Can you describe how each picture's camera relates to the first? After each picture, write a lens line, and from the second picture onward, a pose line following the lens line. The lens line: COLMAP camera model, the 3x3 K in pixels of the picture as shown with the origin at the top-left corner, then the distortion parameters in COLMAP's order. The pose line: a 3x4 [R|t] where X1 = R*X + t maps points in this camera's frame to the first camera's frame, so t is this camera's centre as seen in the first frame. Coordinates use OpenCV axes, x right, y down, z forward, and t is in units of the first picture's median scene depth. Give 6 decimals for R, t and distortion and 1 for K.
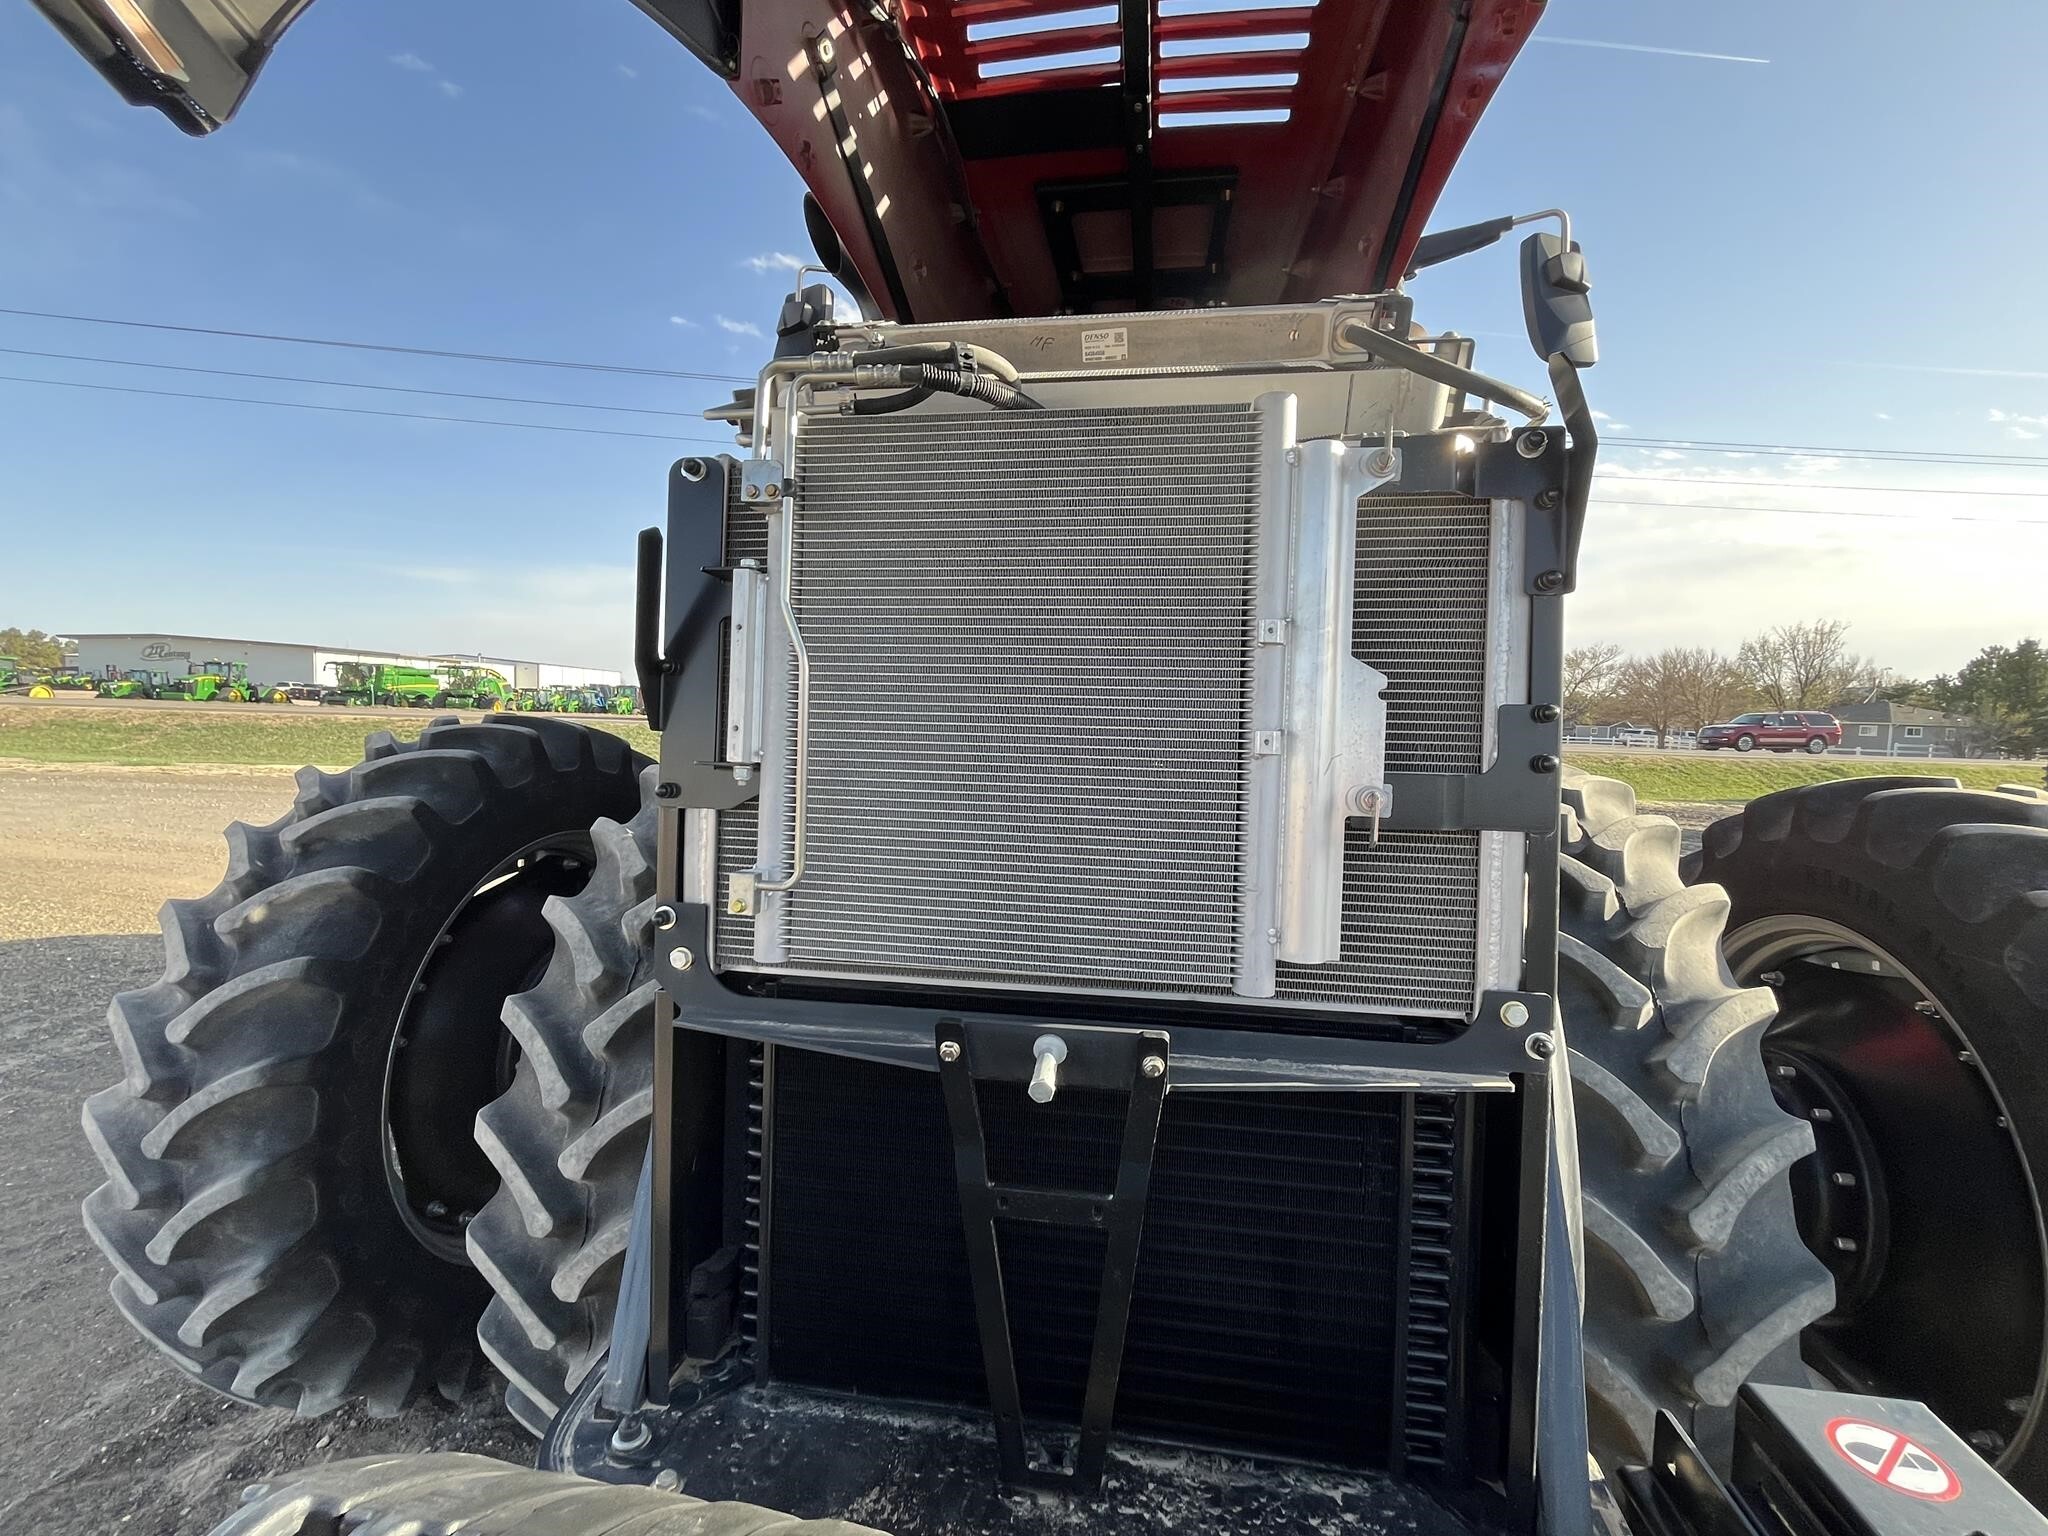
lens RADIAL K [[869.3, 0, 1019.2], [0, 869.3, 765.6], [0, 0, 1]] dist [-0.001478, -0.000541]
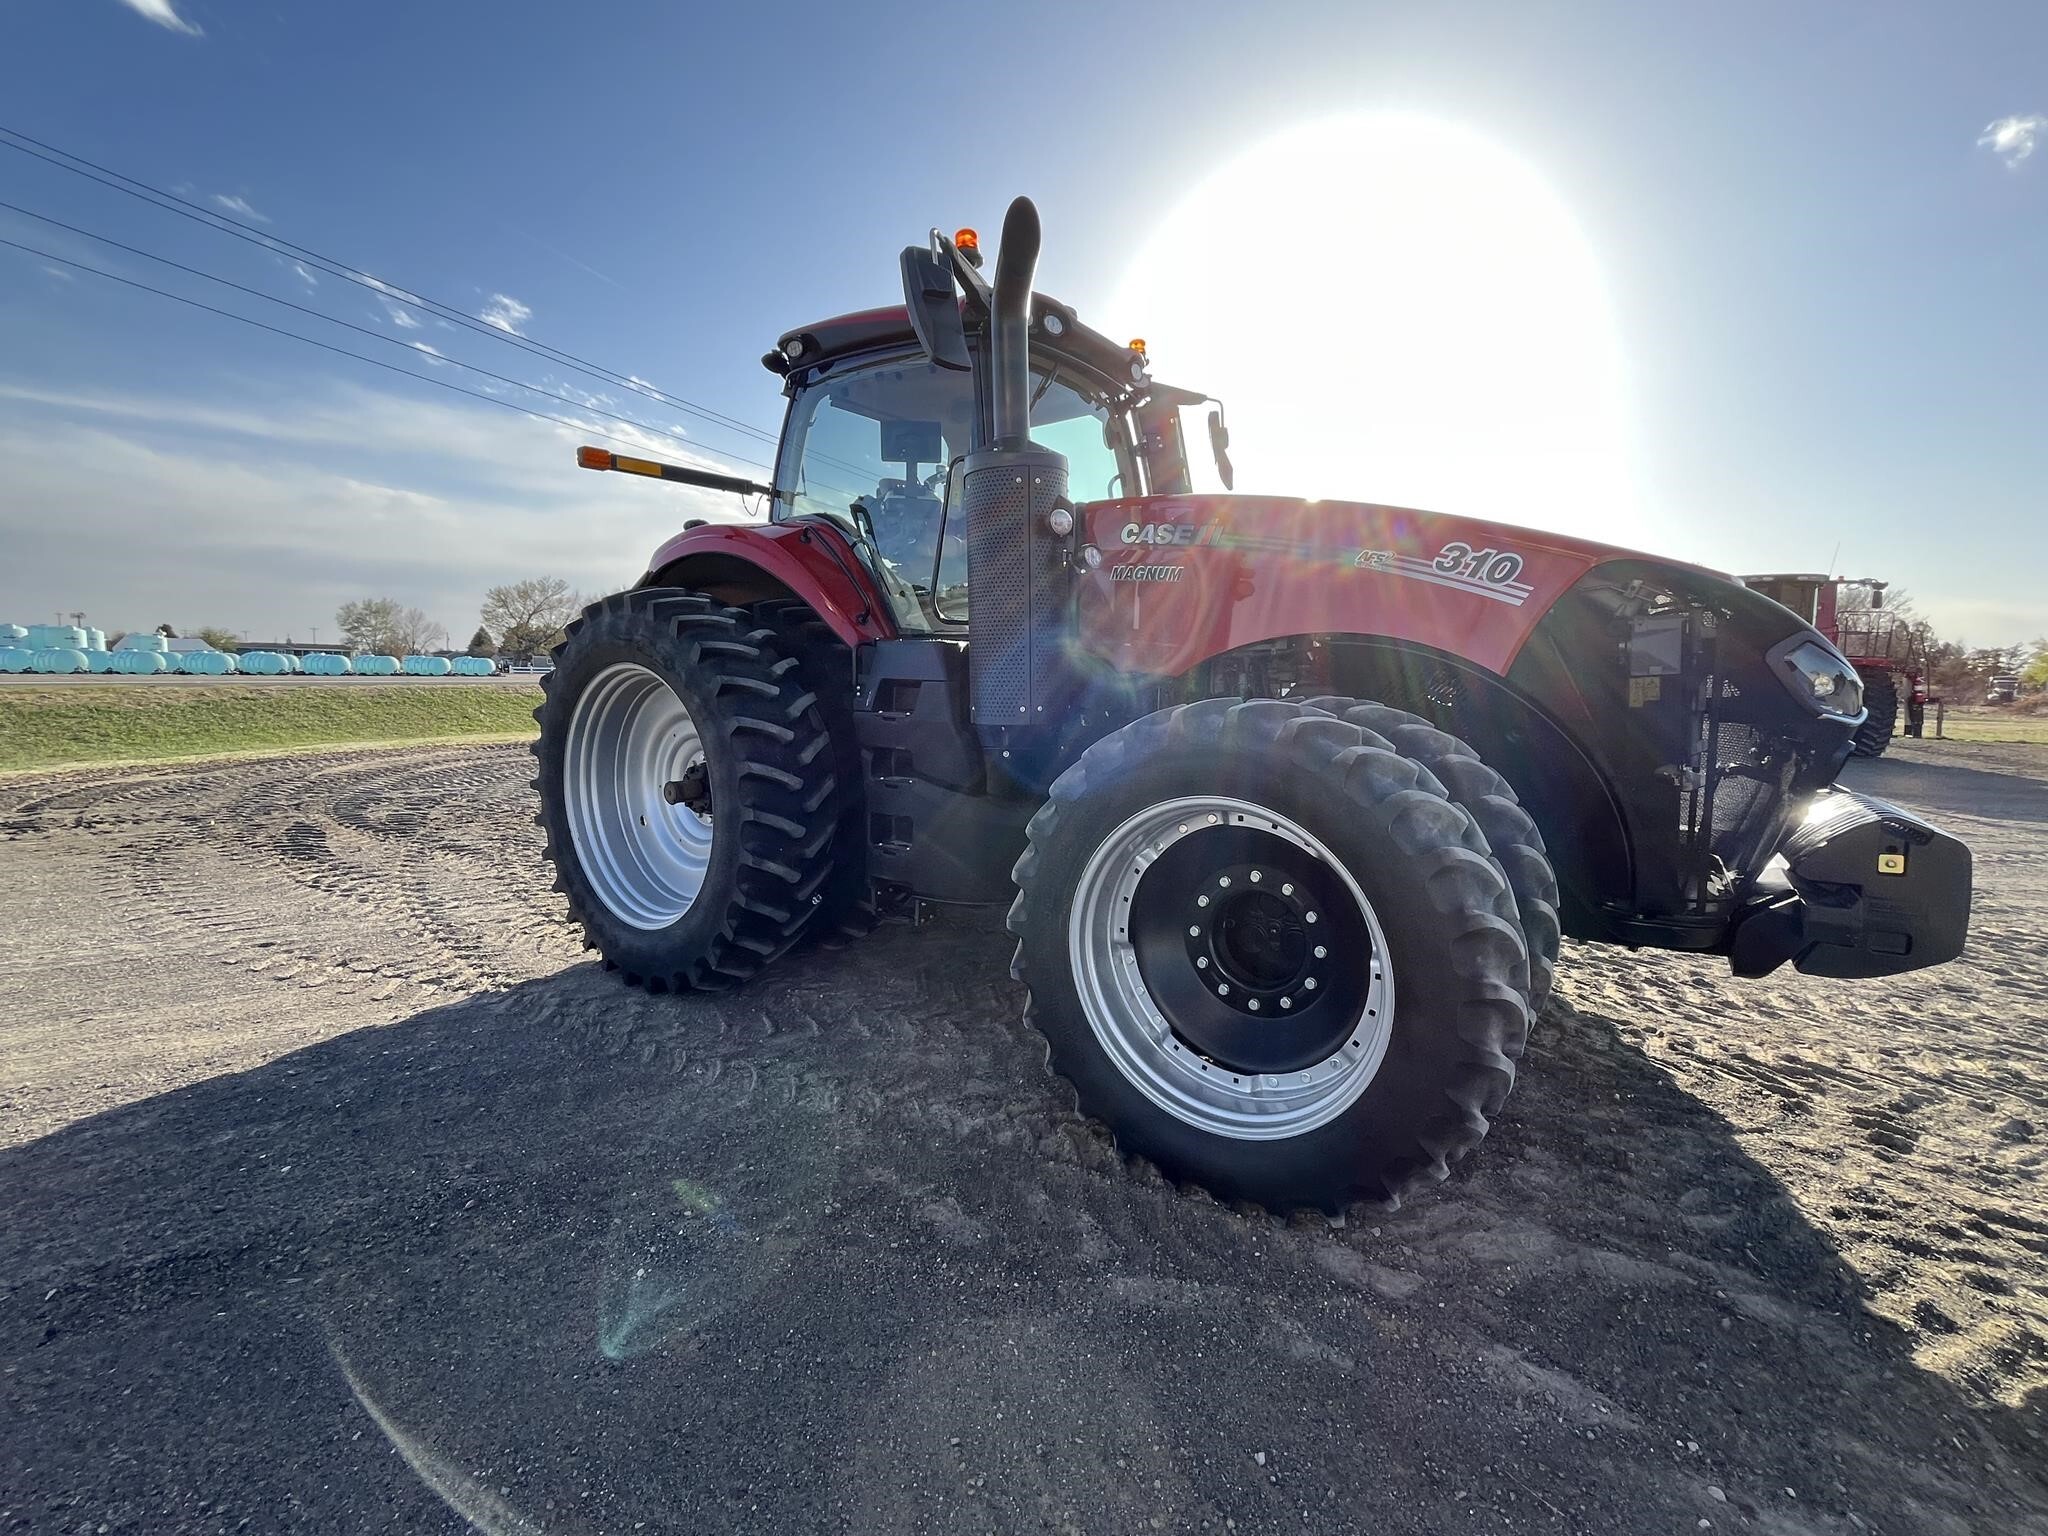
lens RADIAL K [[869.3, 0, 1018.8], [0, 869.3, 767.0], [0, 0, 1]] dist [-0.001478, -0.000541]
pose [[0.448457, -0.120245, 0.885679, -0.139583], [0.047037, 0.992711, 0.110959, -0.008773], [-0.892566, -0.008101, 0.450845, 0.056371]]
